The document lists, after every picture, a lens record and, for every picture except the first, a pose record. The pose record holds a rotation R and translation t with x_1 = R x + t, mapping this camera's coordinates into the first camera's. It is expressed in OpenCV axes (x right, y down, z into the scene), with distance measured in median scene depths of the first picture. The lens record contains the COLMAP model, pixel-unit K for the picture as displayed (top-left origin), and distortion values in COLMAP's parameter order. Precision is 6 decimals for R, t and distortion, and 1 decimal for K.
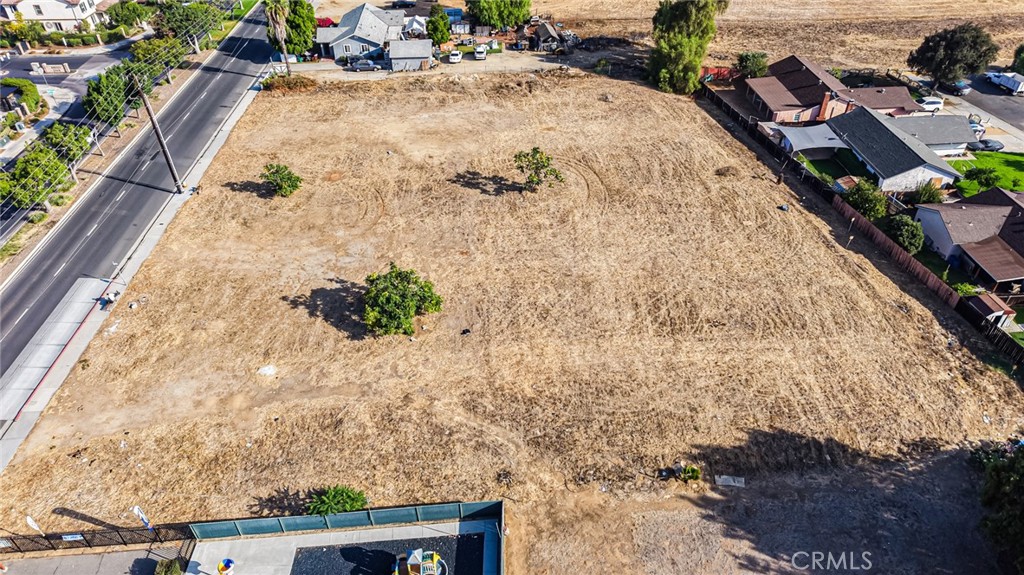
lens RADIAL K [[692.6, 0, 512.9], [0, 692.6, 296.7], [0, 0, 1]] dist [0.049707, -0.060200]
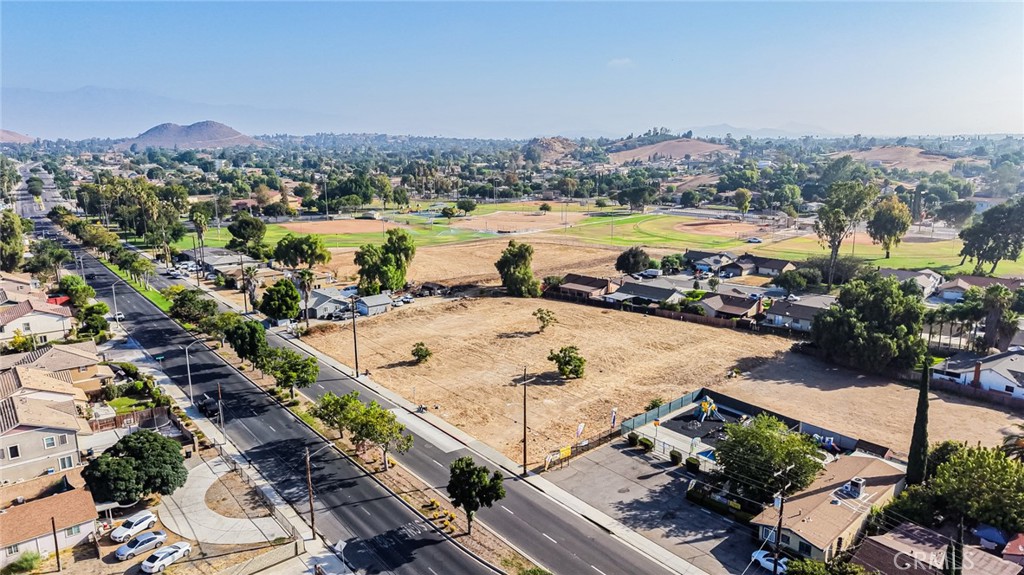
lens RADIAL K [[692.6, 0, 511.4], [0, 692.6, 283.2], [0, 0, 1]] dist [0.049707, -0.060200]
pose [[0.783680, -0.121730, 0.609120, -0.822317], [0.391518, 0.858101, -0.332231, 0.224302], [-0.482244, 0.498844, 0.720136, -0.235548]]
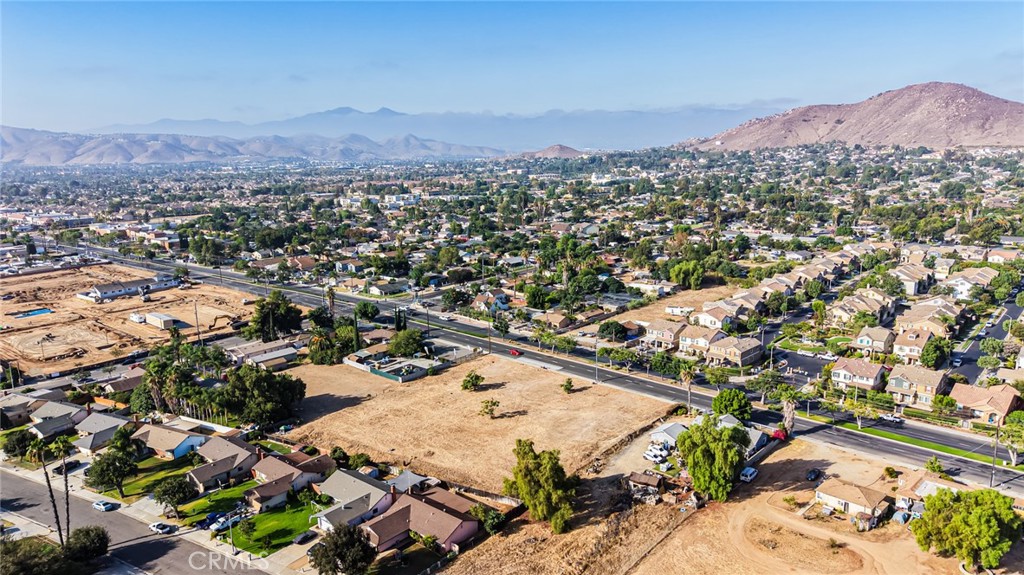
lens RADIAL K [[692.6, 0, 509.0], [0, 692.6, 291.7], [0, 0, 1]] dist [0.049707, -0.060200]
pose [[-0.705118, 0.170338, -0.688327, 1.053013], [-0.425505, 0.674880, 0.602895, -1.302306], [0.567234, 0.717999, -0.403390, 1.198403]]
